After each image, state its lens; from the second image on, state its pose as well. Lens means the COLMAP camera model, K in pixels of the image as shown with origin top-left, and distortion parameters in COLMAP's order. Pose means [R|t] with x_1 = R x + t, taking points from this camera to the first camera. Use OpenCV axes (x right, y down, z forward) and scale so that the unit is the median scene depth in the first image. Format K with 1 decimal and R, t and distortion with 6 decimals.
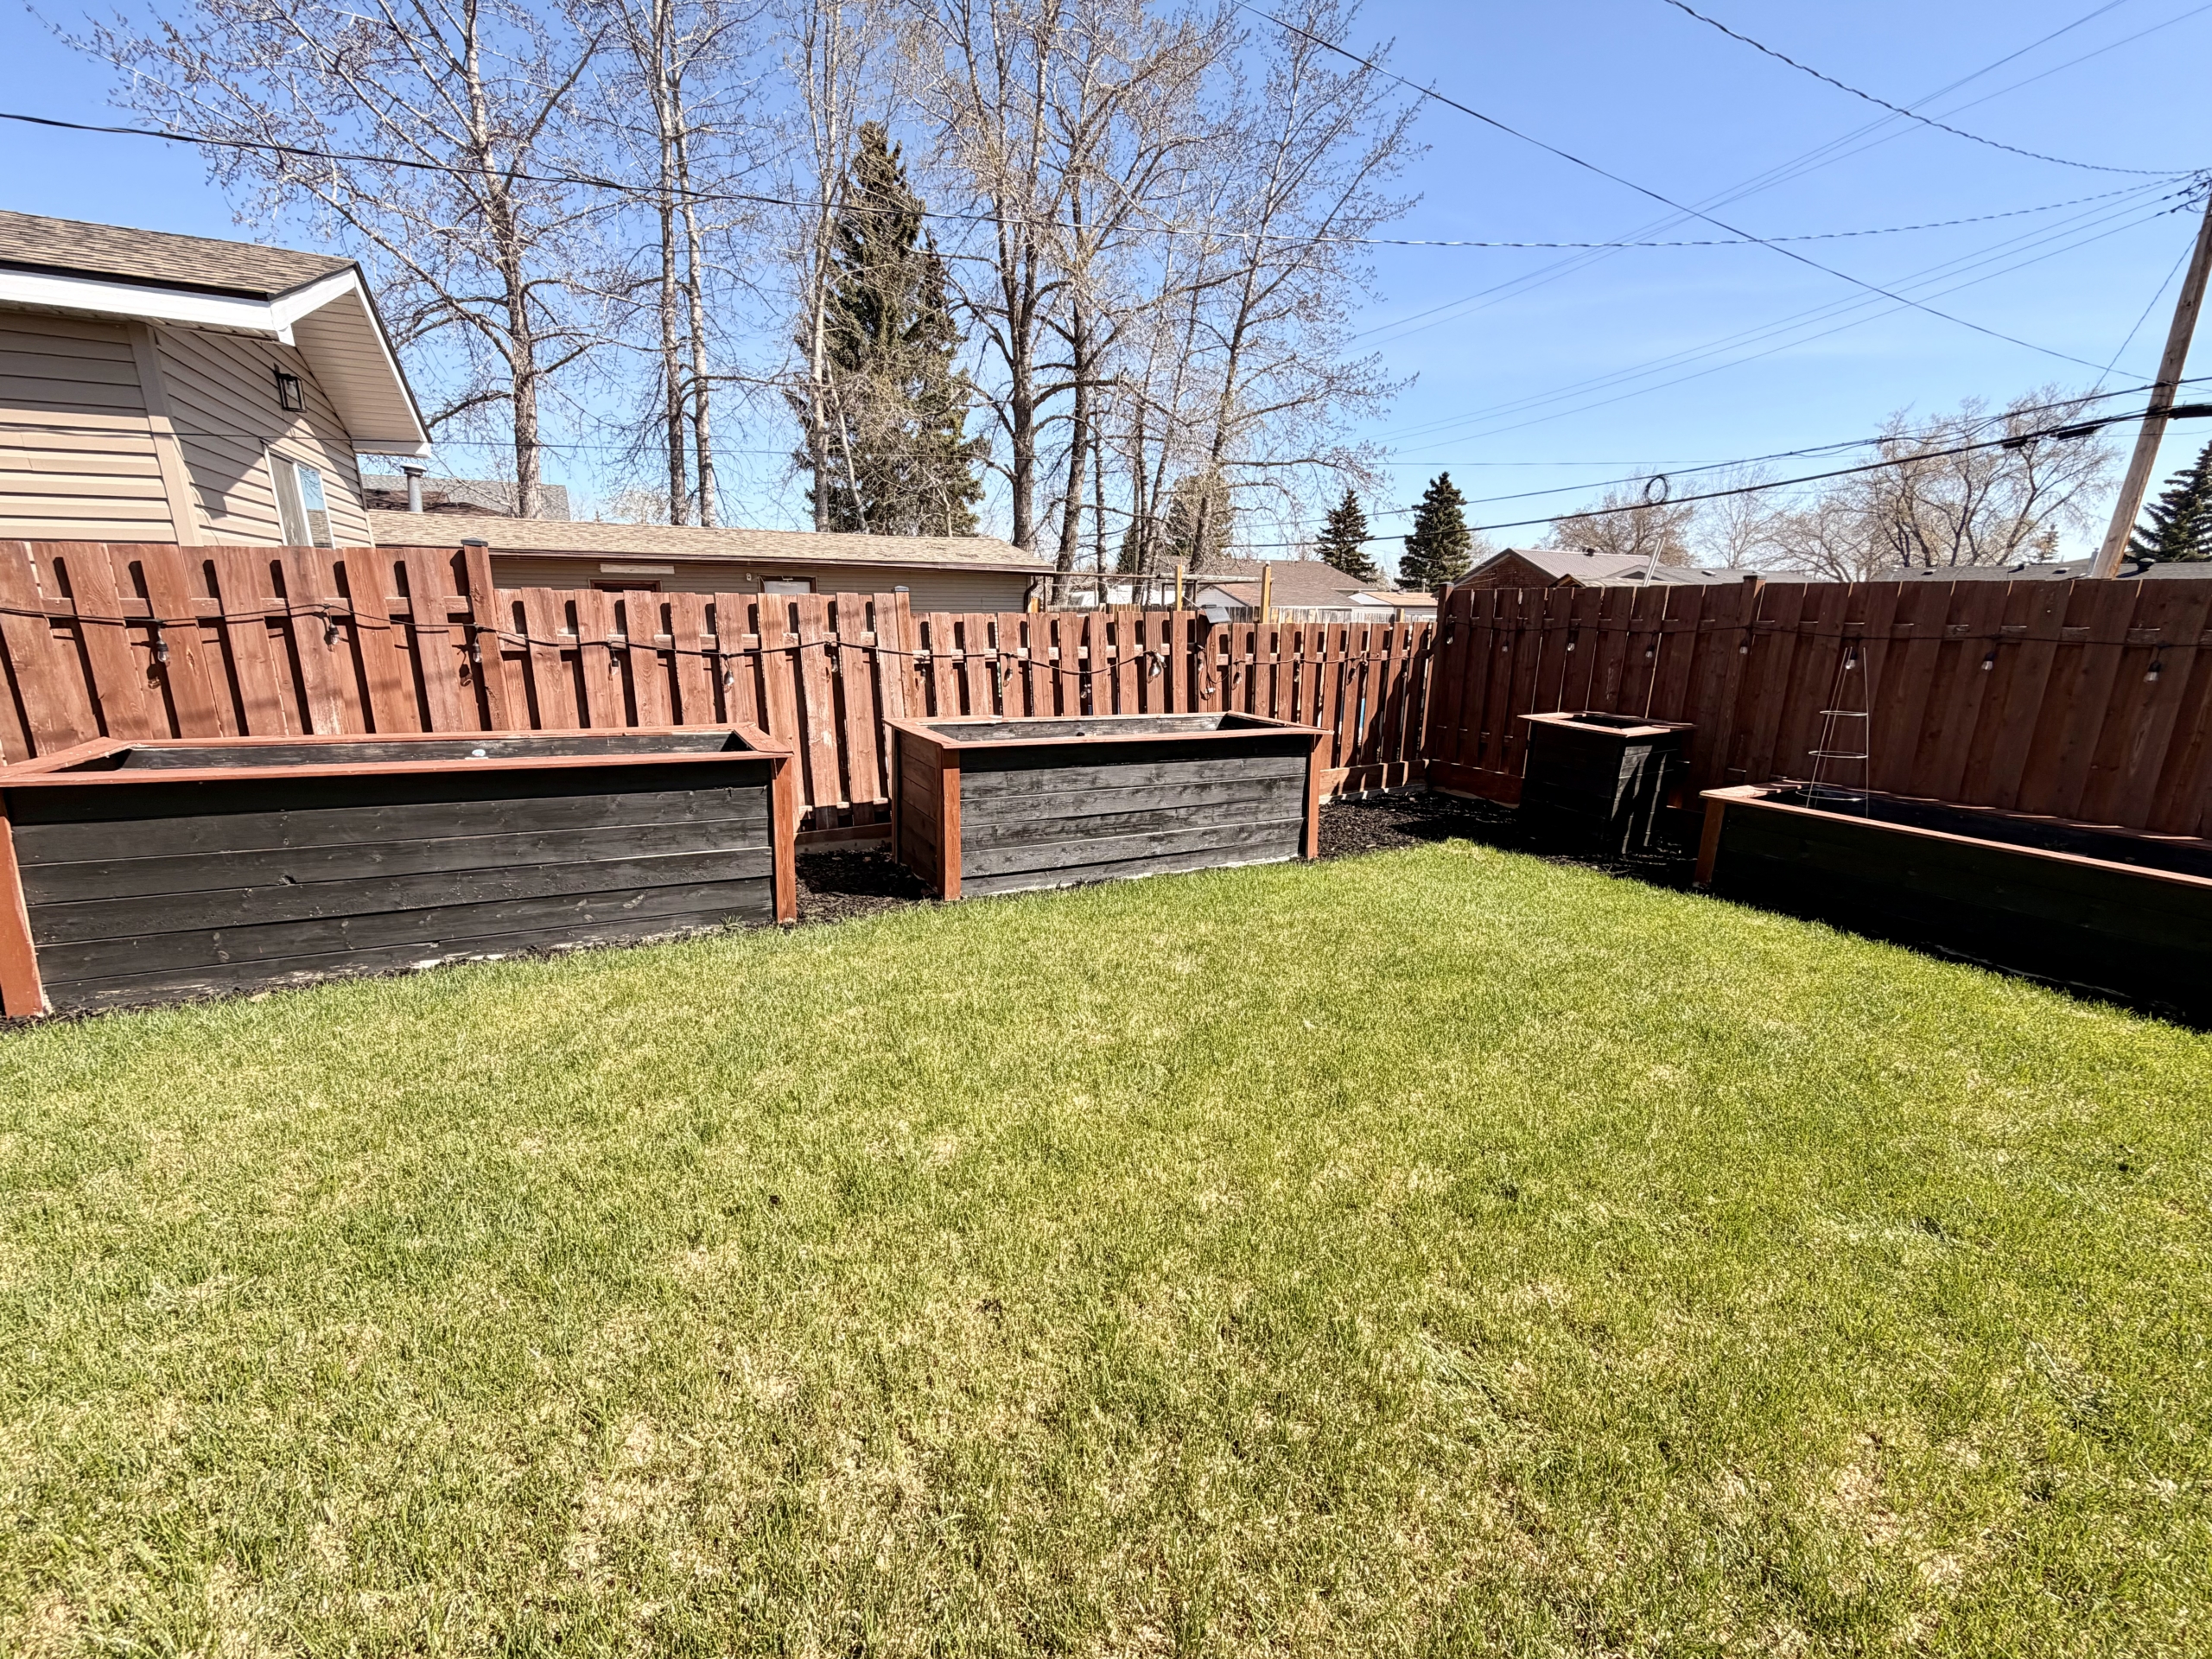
lens RADIAL K [[880.9, 0, 1104.7], [0, 880.9, 829.6], [0, 0, 1]] dist [0.004309, 0.000504]
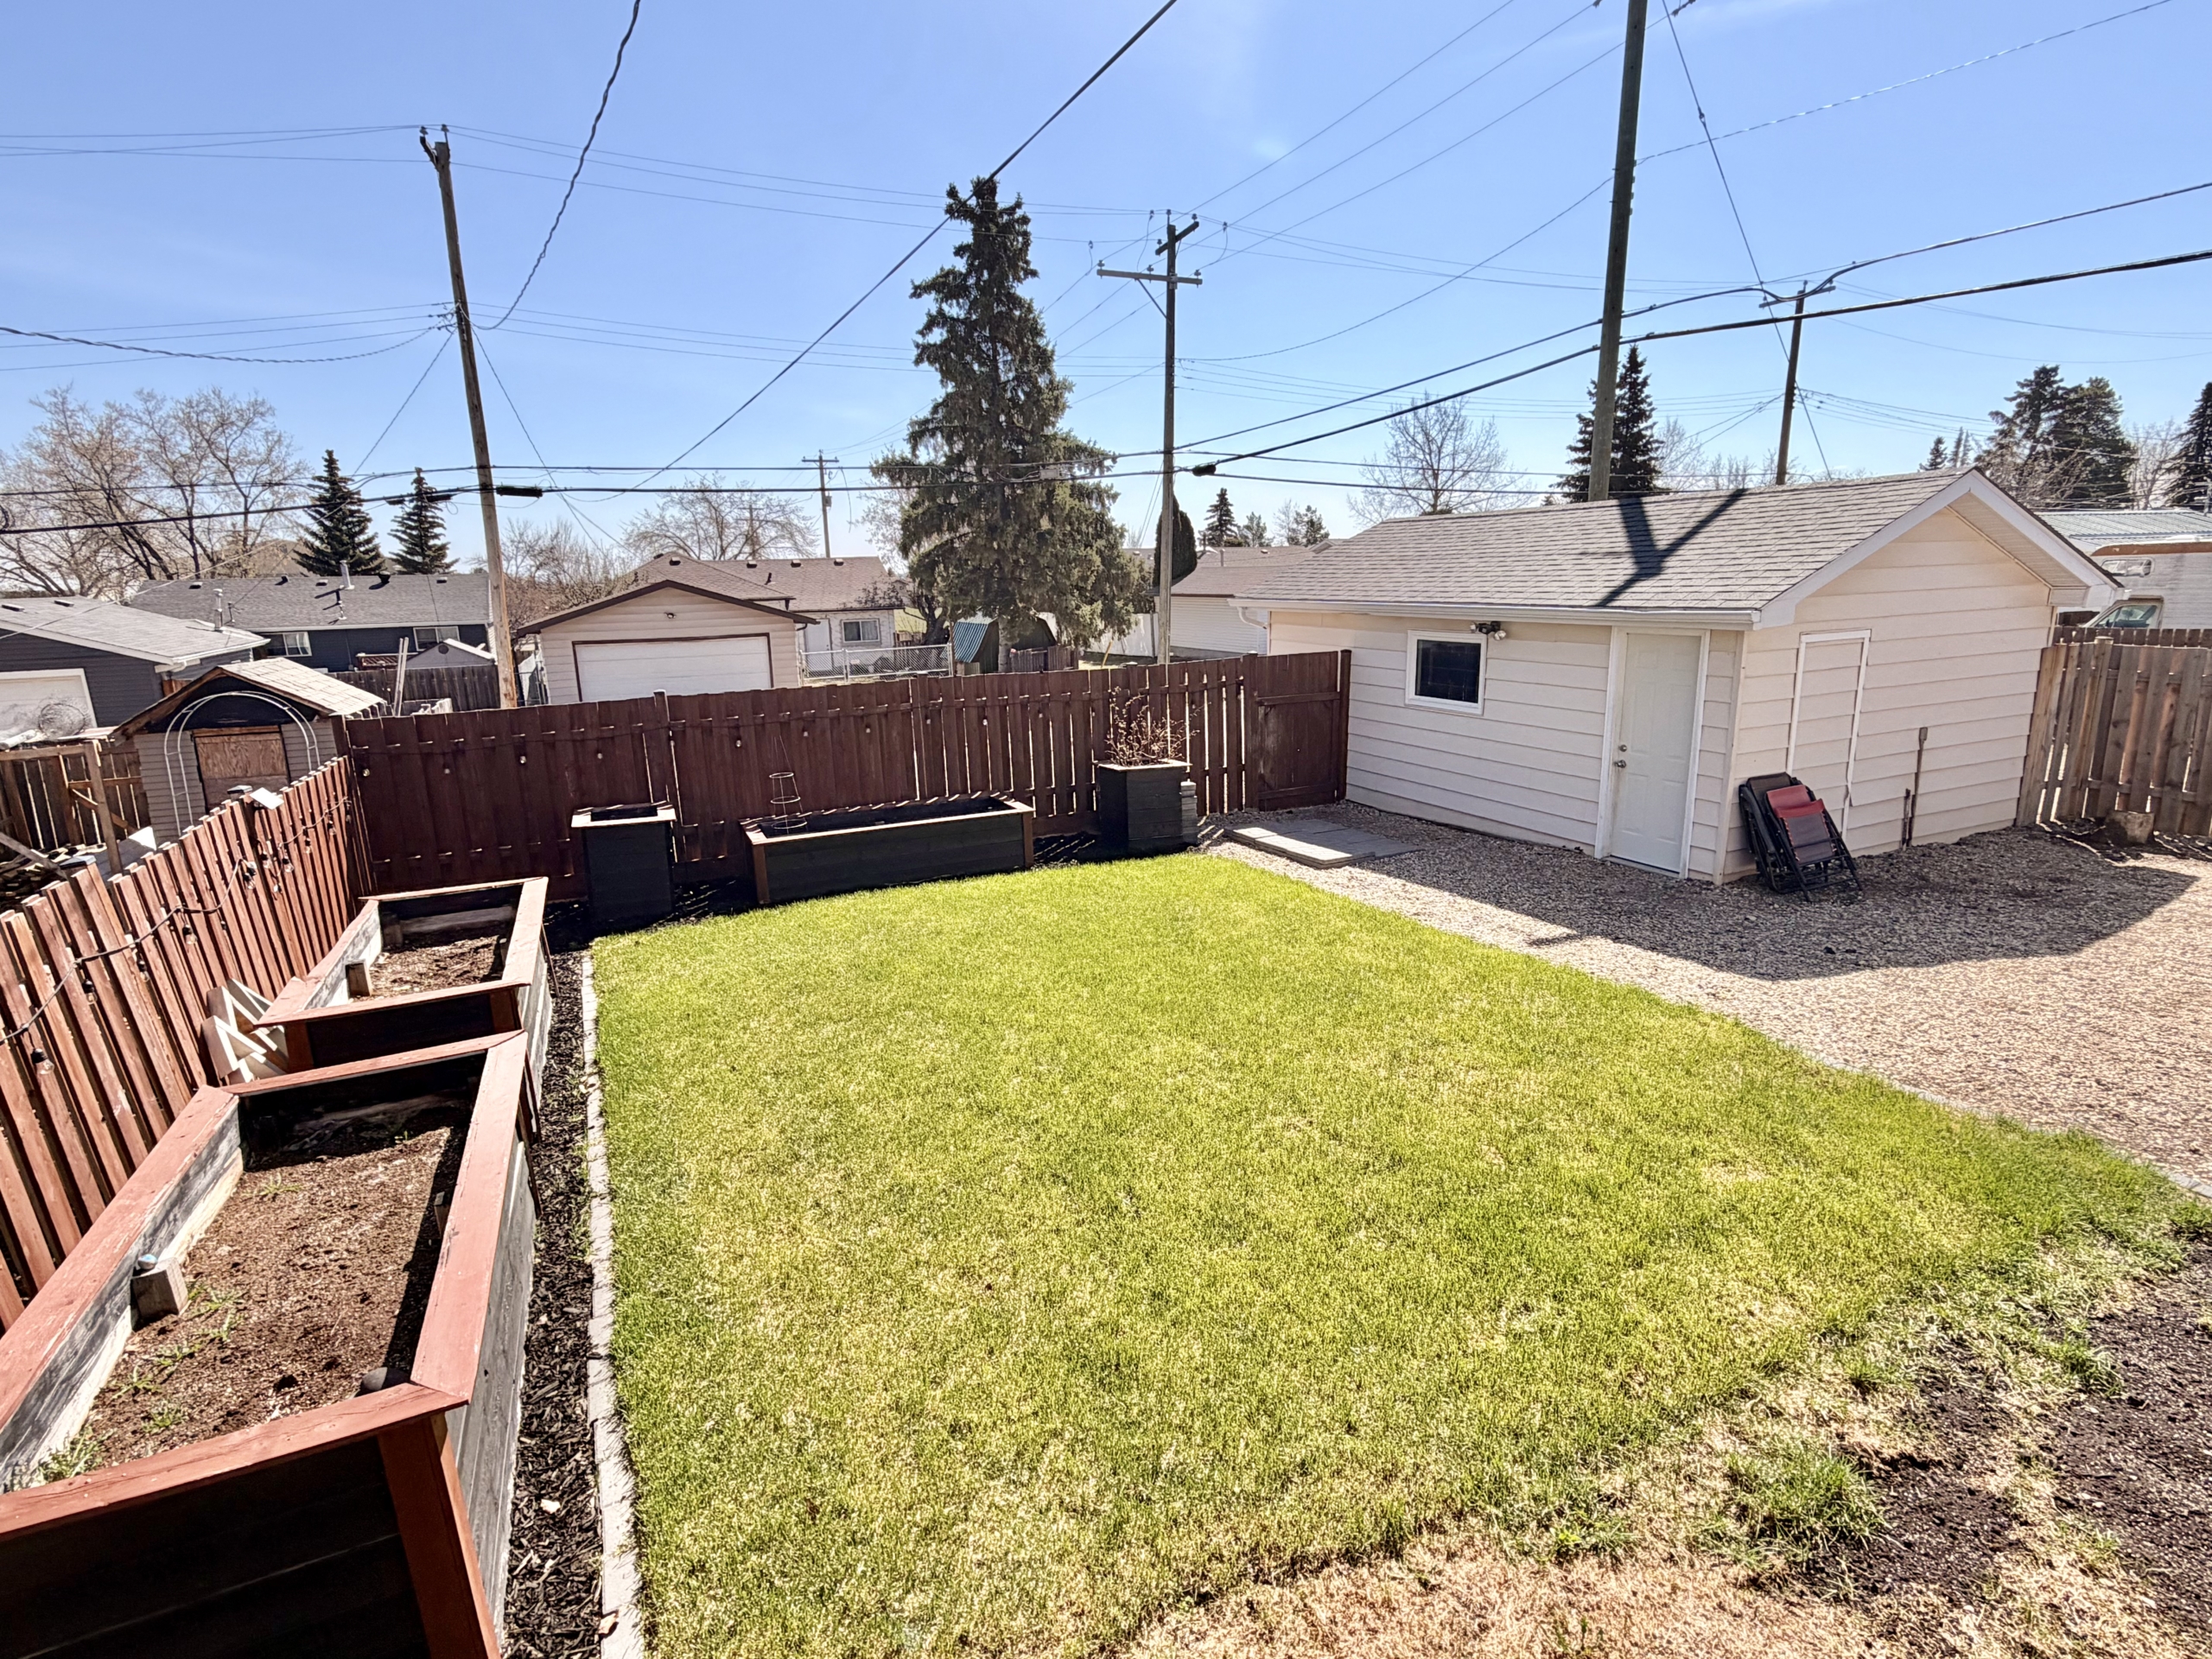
lens RADIAL K [[1131.2, 0, 1112.2], [0, 1131.2, 826.2], [0, 0, 1]] dist [0.002090, -0.000201]
pose [[0.090750, -0.231415, 0.968613, -0.276568], [0.277819, 0.939896, 0.198525, -0.069079], [-0.956337, 0.251083, 0.149587, 0.030450]]
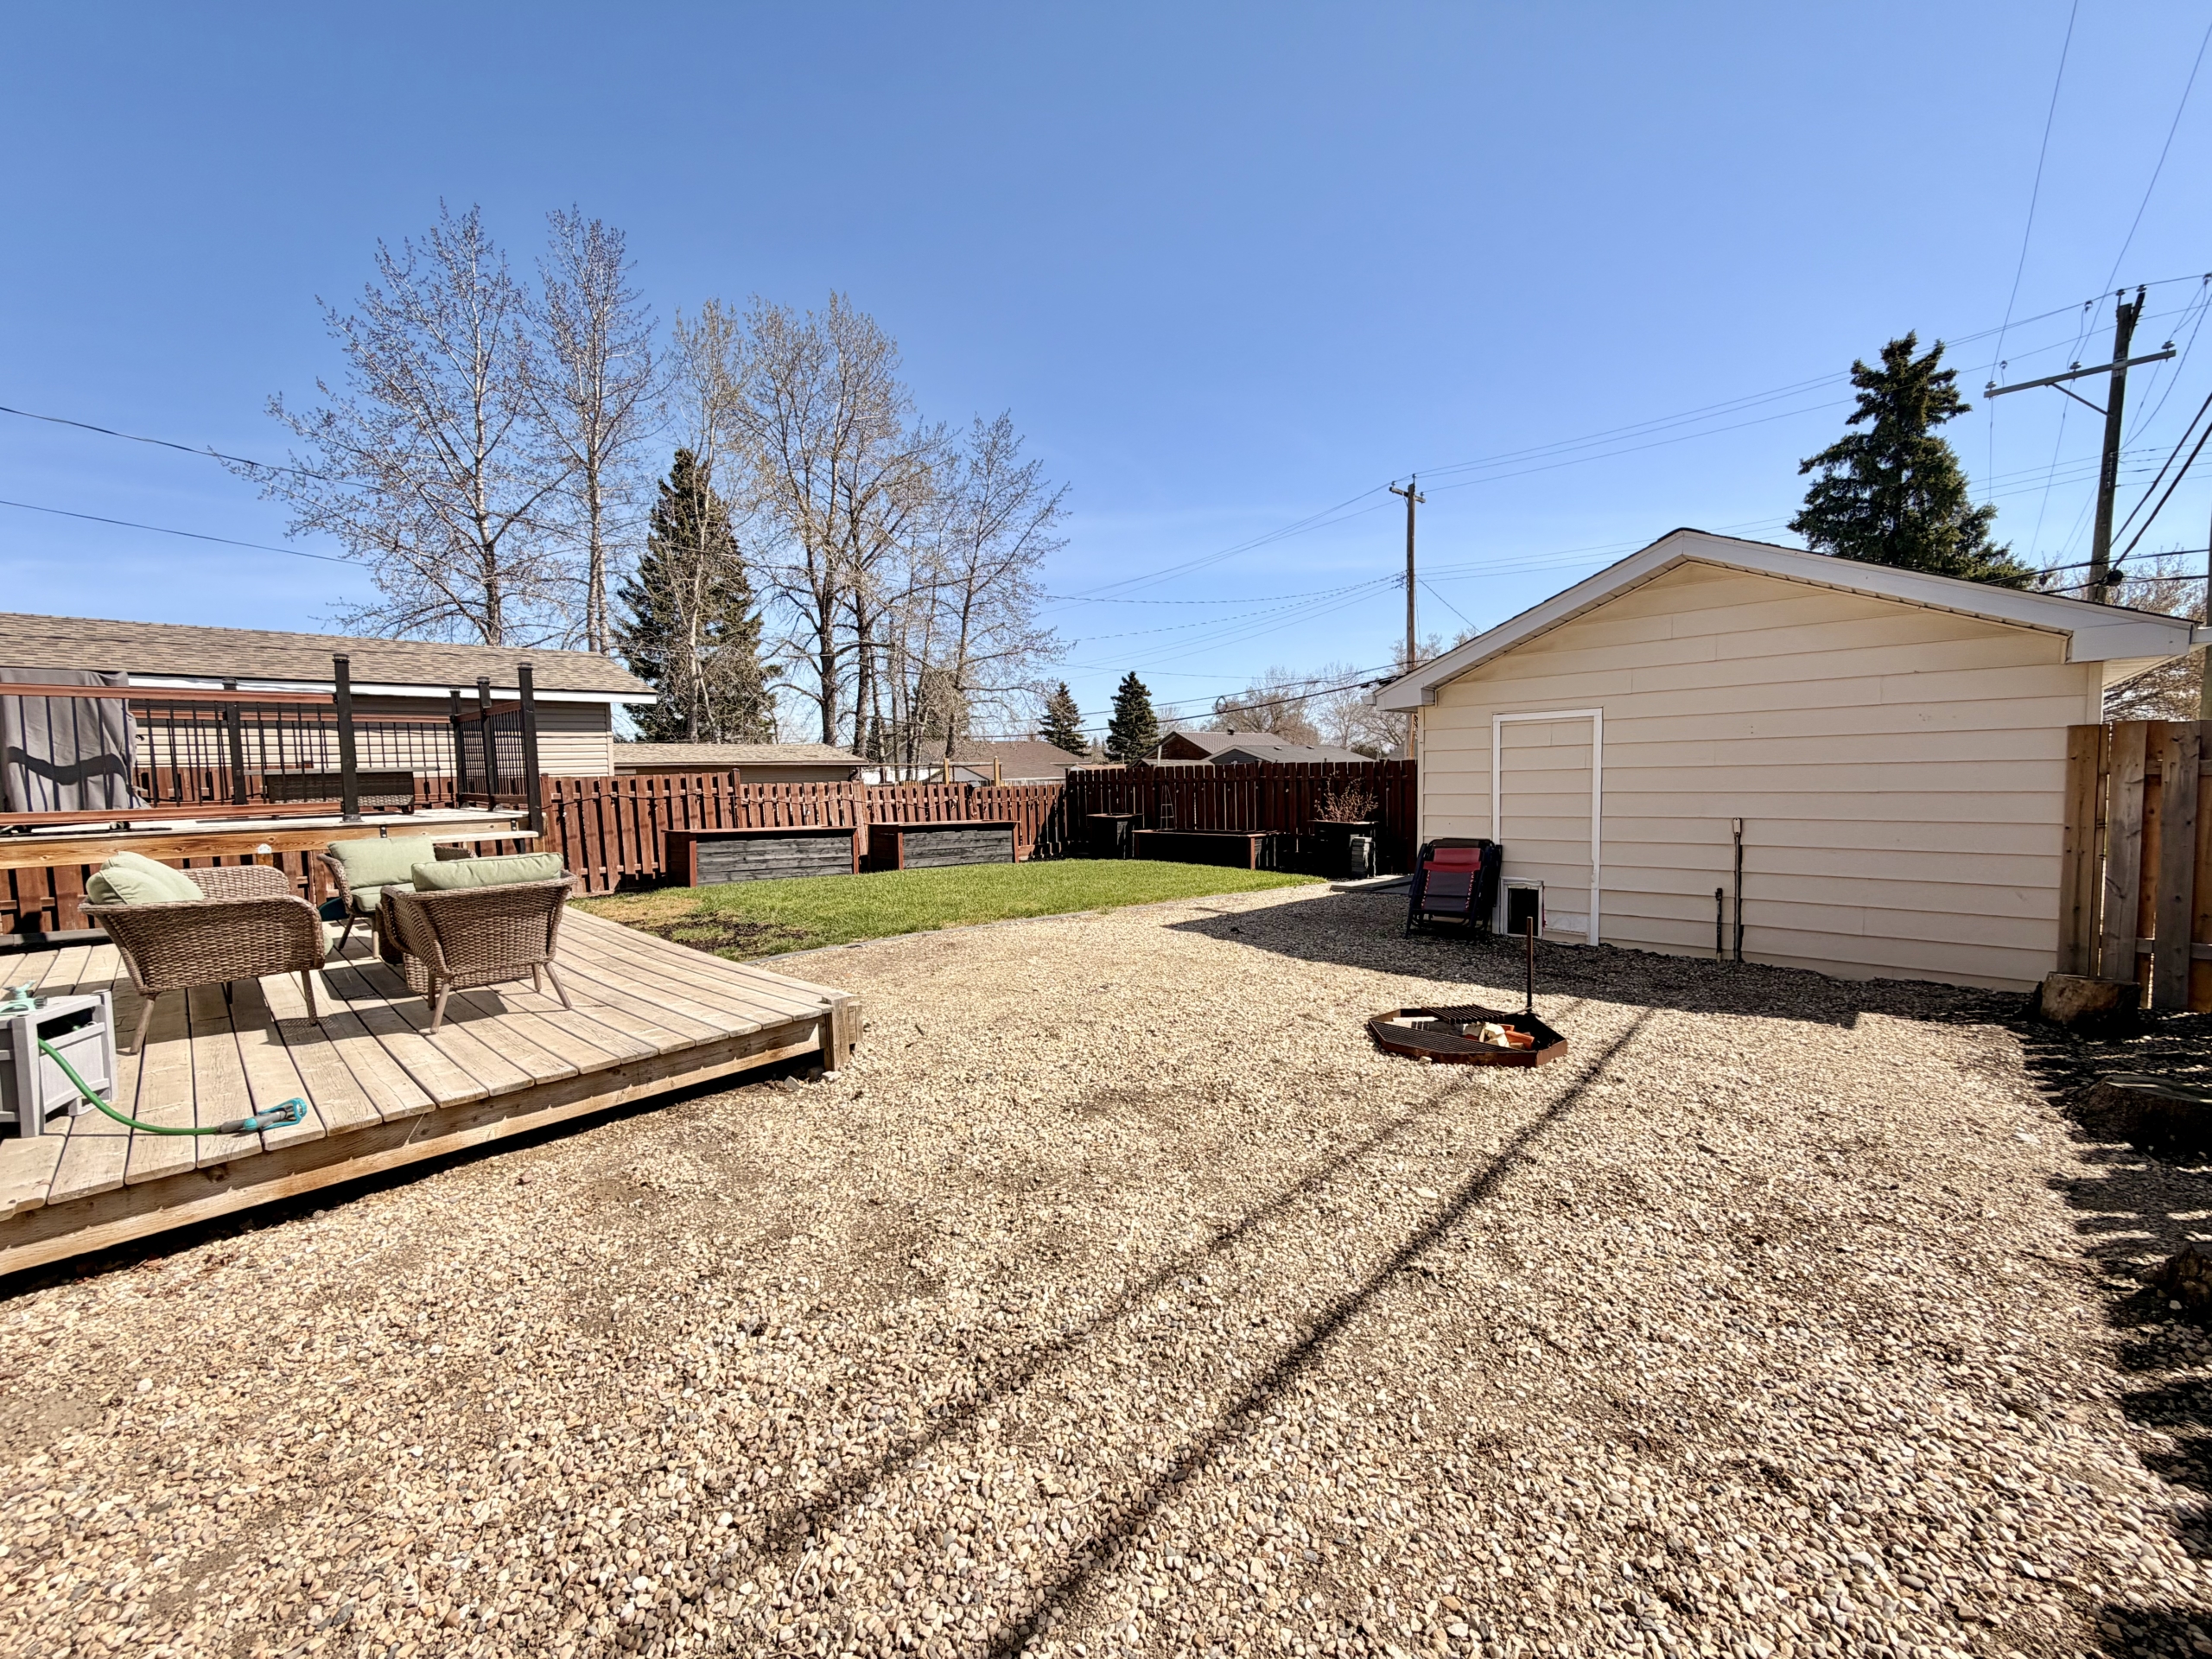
lens RADIAL K [[880.9, 0, 1110.1], [0, 880.9, 828.8], [0, 0, 1]] dist [0.004309, 0.000504]
pose [[0.956107, -0.052060, 0.288355, -0.080156], [0.106137, 0.978793, -0.175211, 0.123095], [-0.273119, 0.198126, 0.941357, -0.490705]]
